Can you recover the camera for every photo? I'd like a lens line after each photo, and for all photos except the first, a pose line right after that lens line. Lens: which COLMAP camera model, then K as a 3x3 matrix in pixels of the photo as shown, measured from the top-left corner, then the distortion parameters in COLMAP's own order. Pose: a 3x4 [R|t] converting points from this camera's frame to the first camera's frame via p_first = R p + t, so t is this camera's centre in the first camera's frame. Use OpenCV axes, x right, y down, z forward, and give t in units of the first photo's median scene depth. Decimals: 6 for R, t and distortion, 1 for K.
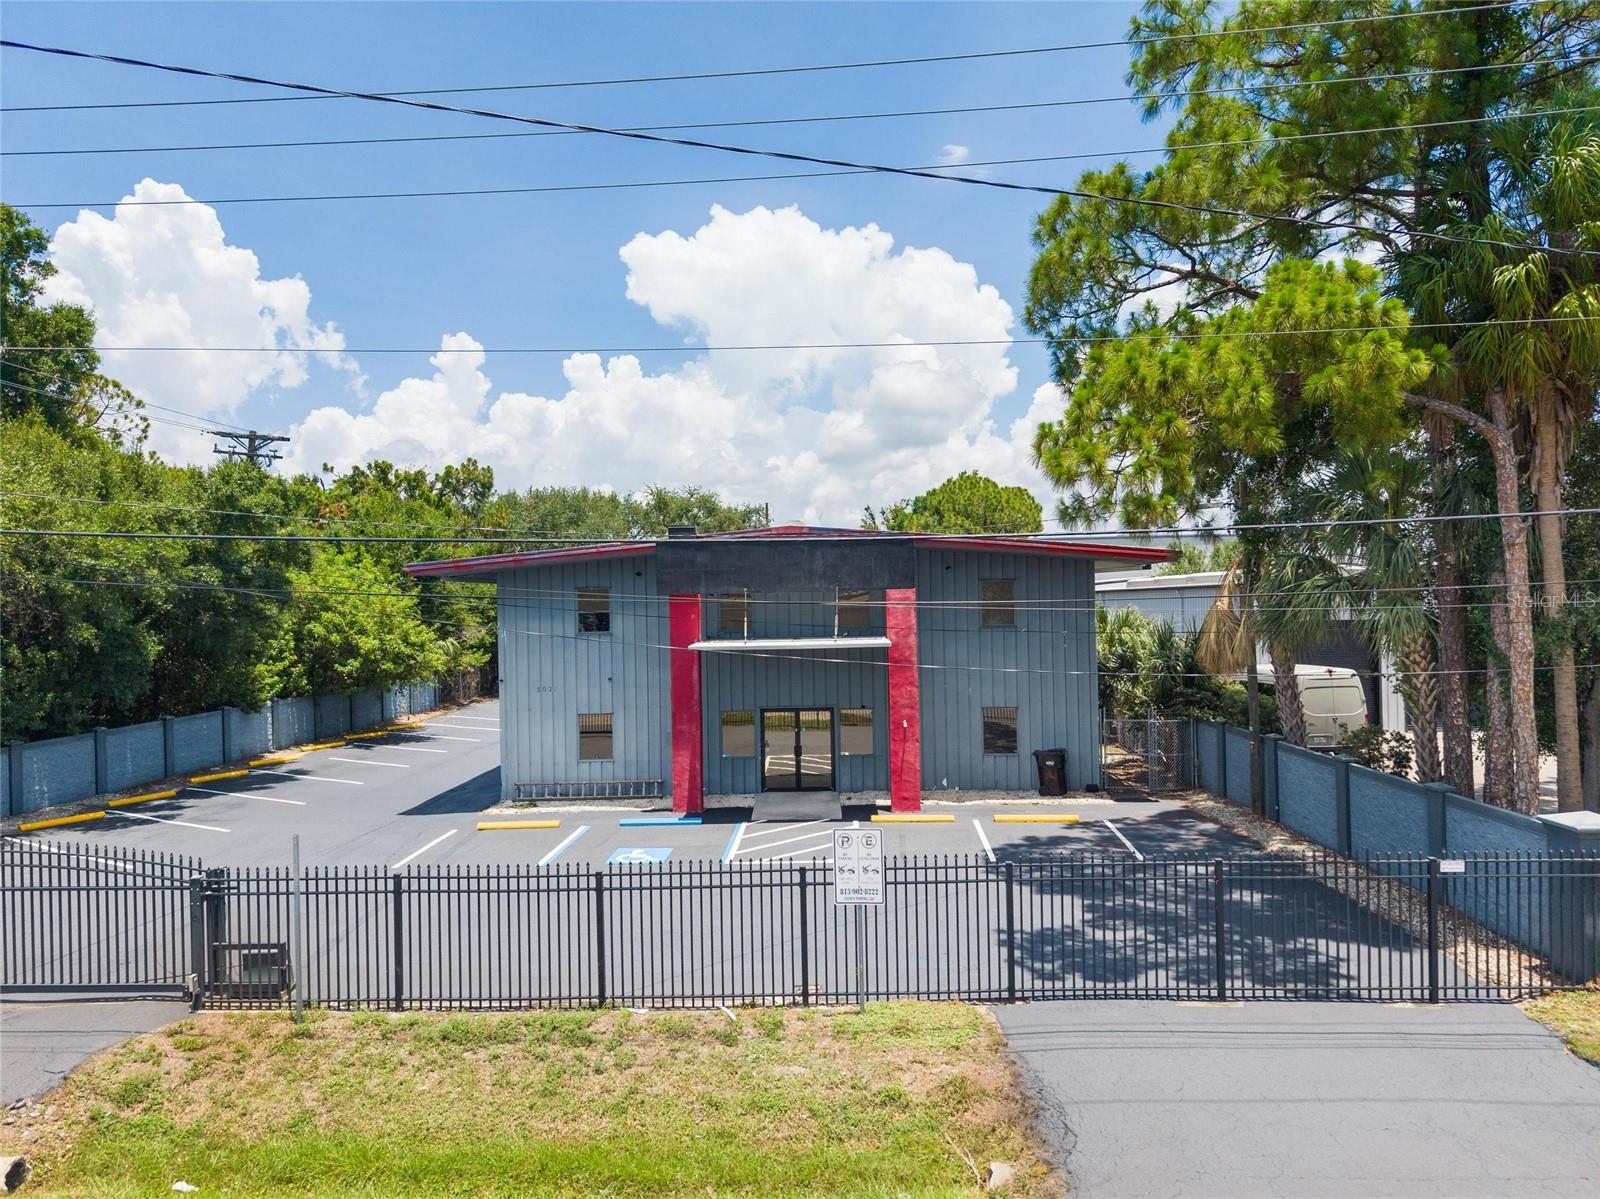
lens RADIAL K [[1070.1, 0, 802.3], [0, 1070.1, 590.4], [0, 0, 1]] dist [0.054307, -0.050810]
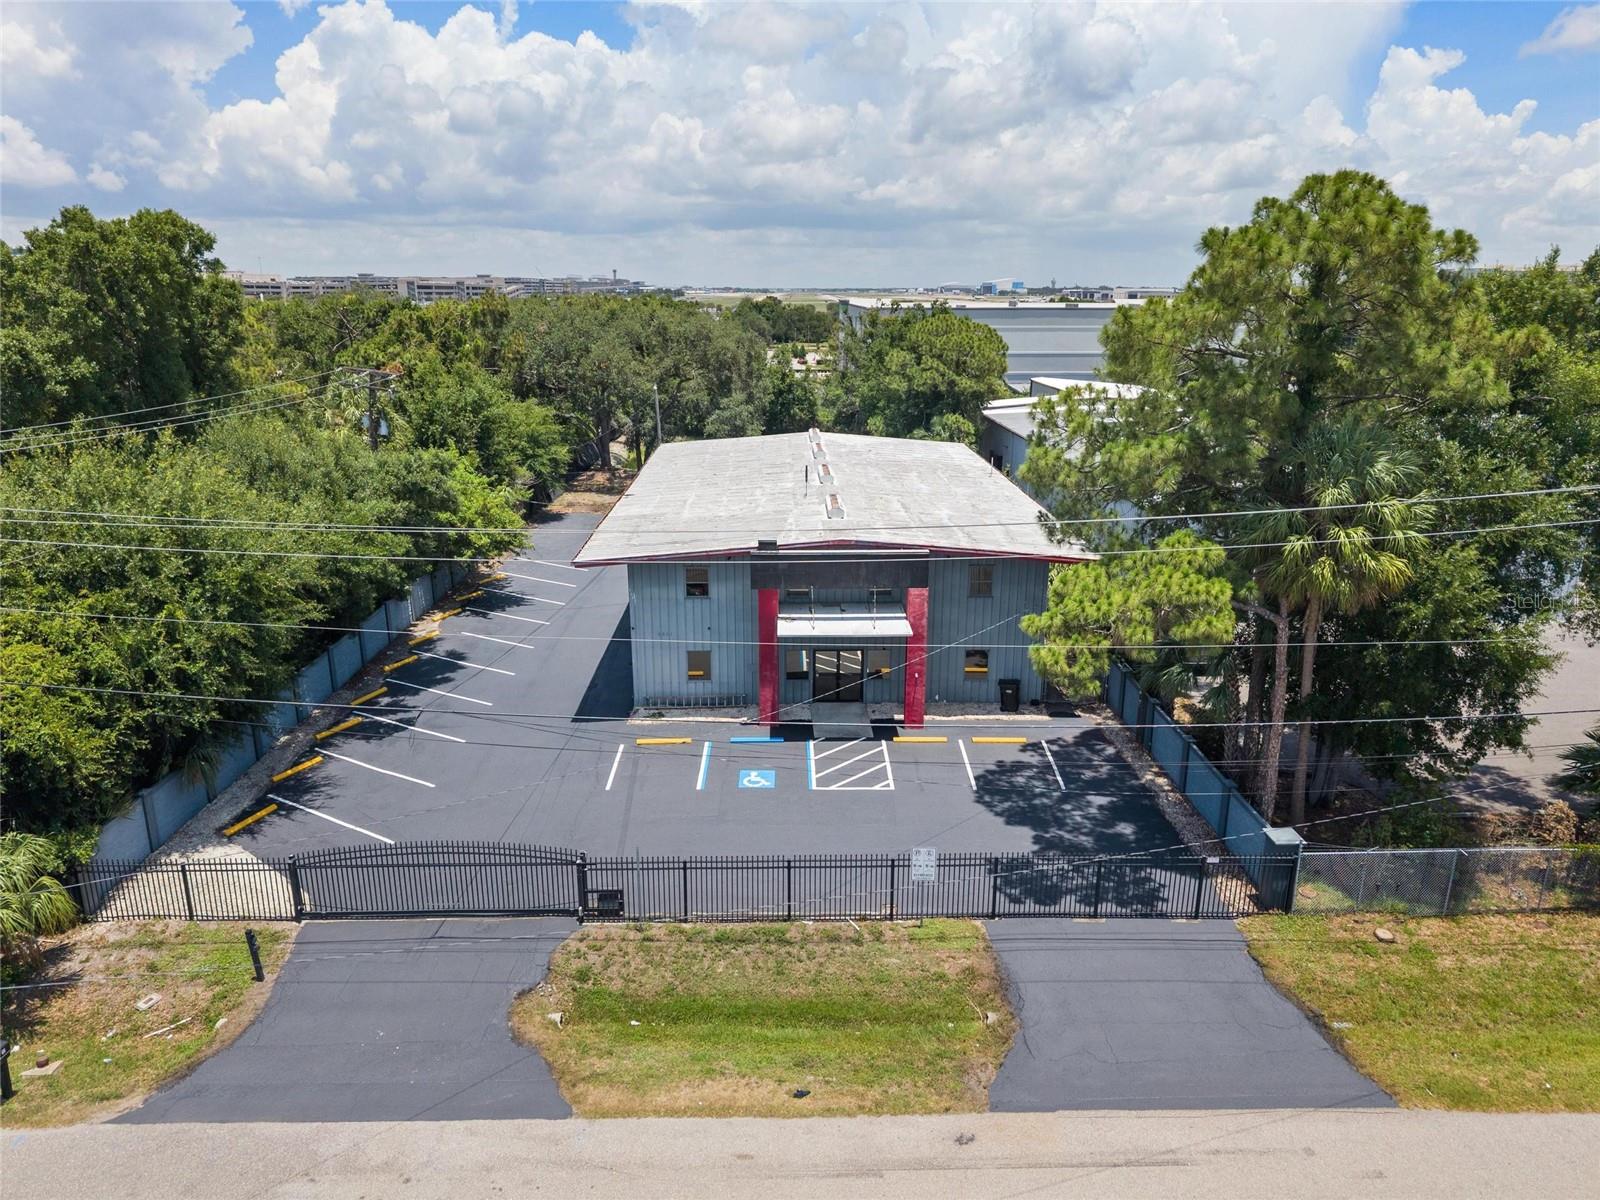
lens RADIAL K [[1070.1, 0, 802.3], [0, 1070.1, 590.9], [0, 0, 1]] dist [0.054307, -0.050810]
pose [[0.998329, 0.005426, 0.057533, -0.270975], [-0.021849, 0.957120, 0.288866, -0.748178], [-0.053498, -0.289641, 0.955639, -0.701368]]
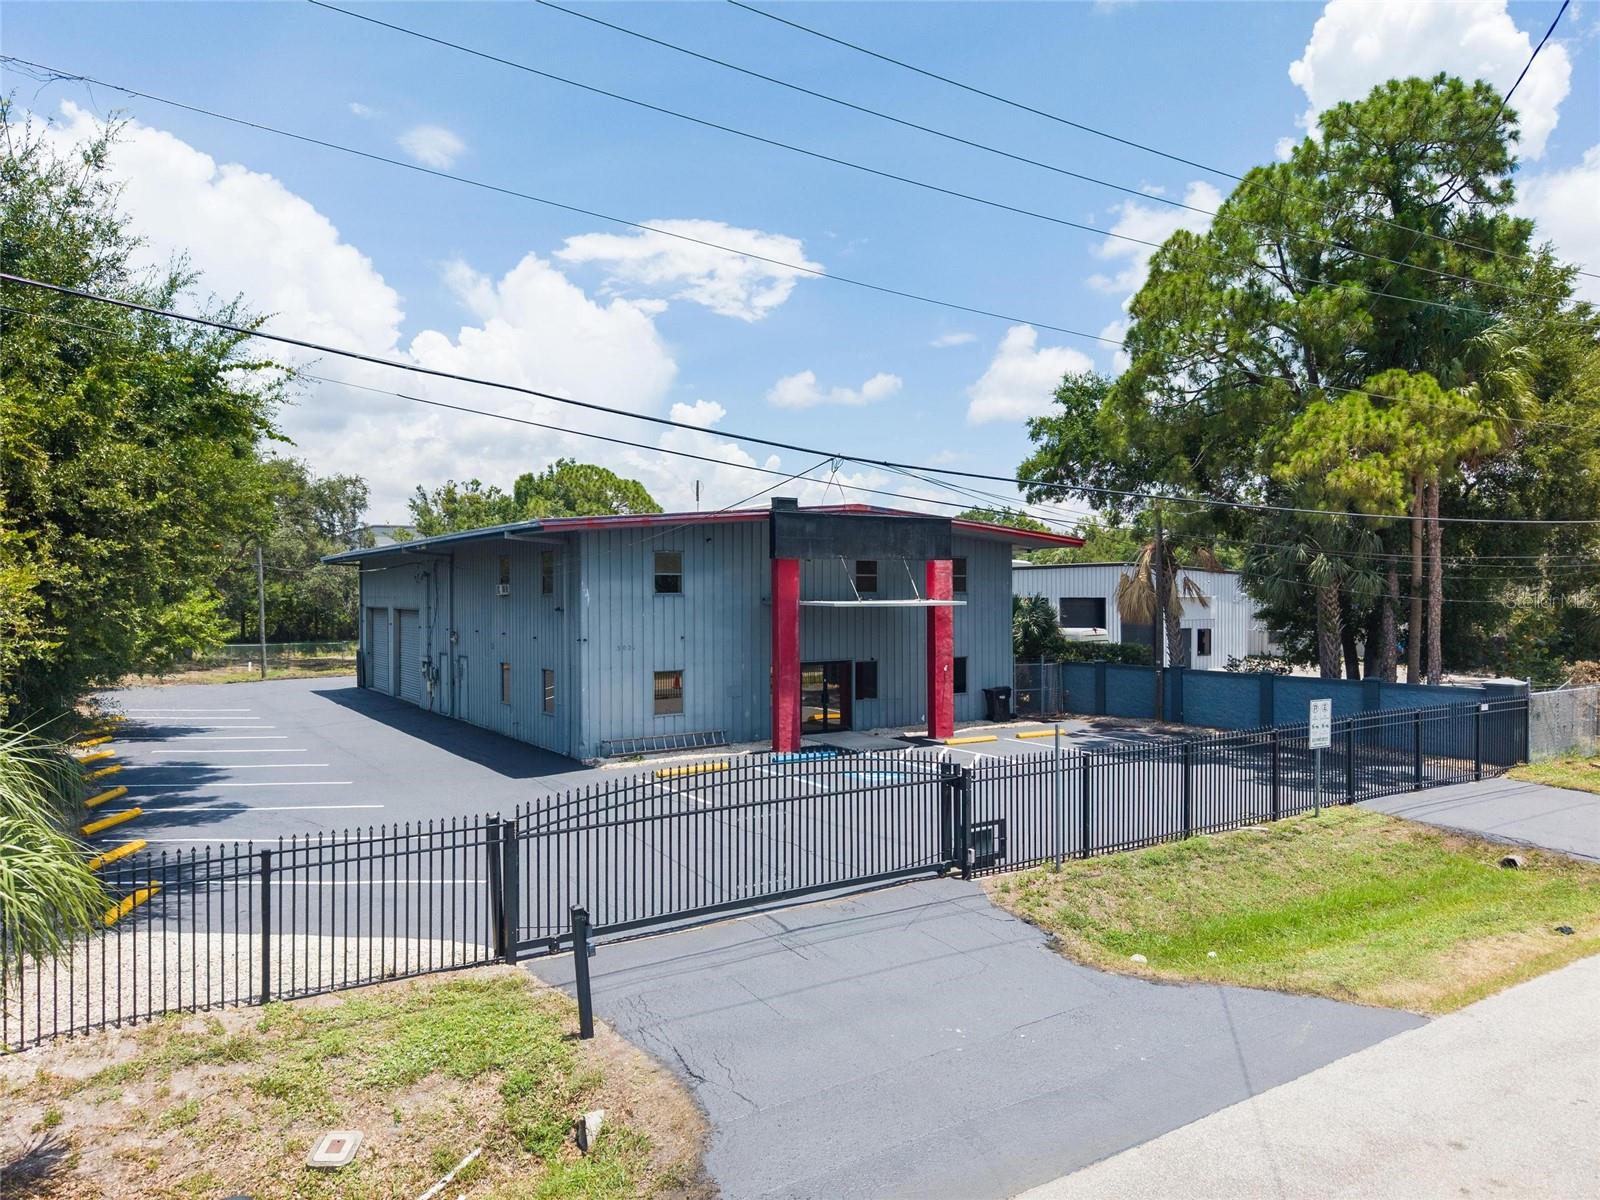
lens RADIAL K [[1062.2, 0, 800.0], [0, 1062.2, 600.0], [0, 0, 1]] dist [0.023863, -0.001743]
pose [[0.813640, 0.013563, 0.581211, -1.372809], [-0.020243, 0.999783, 0.005008, 0.074786], [-0.581017, -0.015840, 0.813737, 0.152782]]
